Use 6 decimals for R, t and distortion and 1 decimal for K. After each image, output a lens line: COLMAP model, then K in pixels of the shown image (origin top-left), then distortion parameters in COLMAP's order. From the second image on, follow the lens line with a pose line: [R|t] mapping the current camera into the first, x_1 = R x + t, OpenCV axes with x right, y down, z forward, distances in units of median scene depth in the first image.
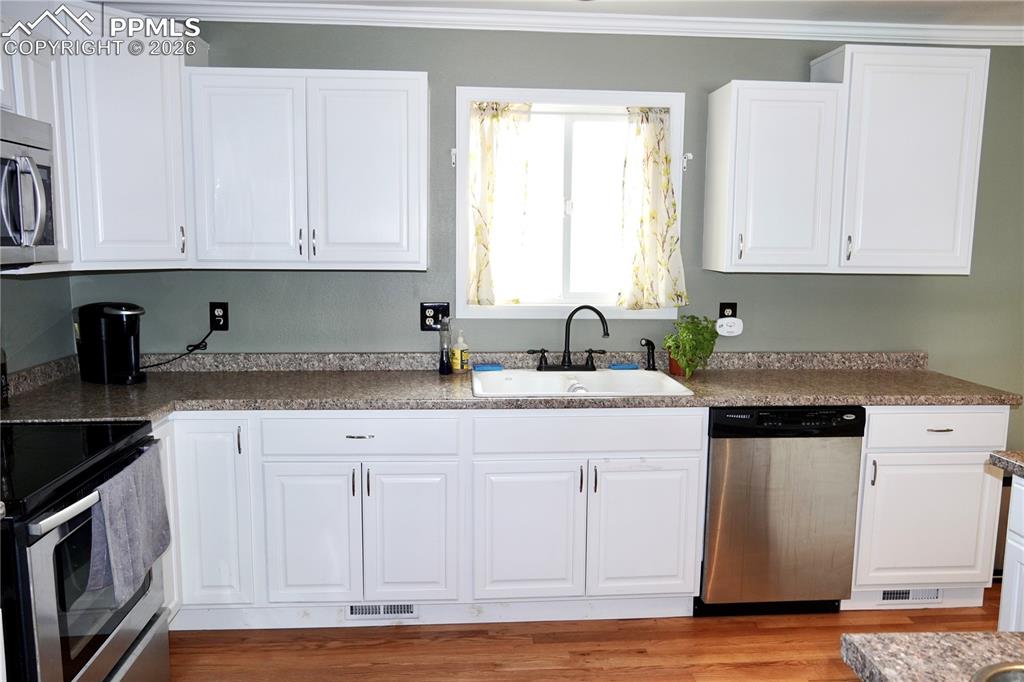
lens RADIAL K [[758.0, 0, 512.9], [0, 758.0, 347.4], [0, 0, 1]] dist [-0.044974, 0.000208]
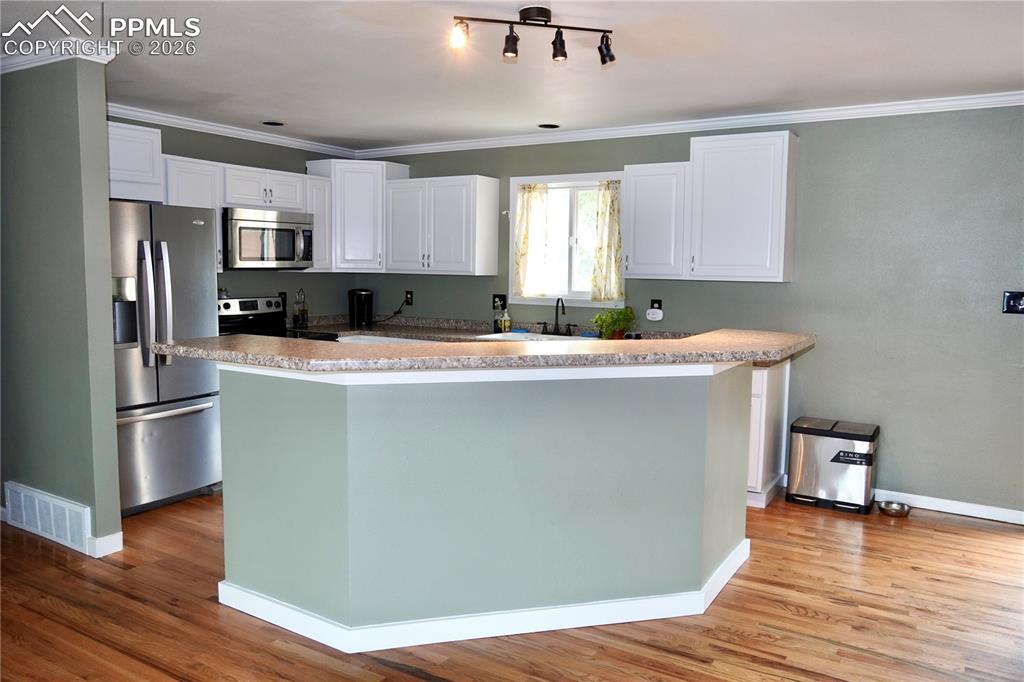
lens RADIAL K [[758.0, 0, 510.2], [0, 758.0, 338.4], [0, 0, 1]] dist [-0.044974, 0.000208]
pose [[0.804849, 0.057703, -0.590669, 1.012888], [-0.087080, 0.995972, -0.021359, 0.084105], [0.587057, 0.068626, 0.806632, -0.455219]]
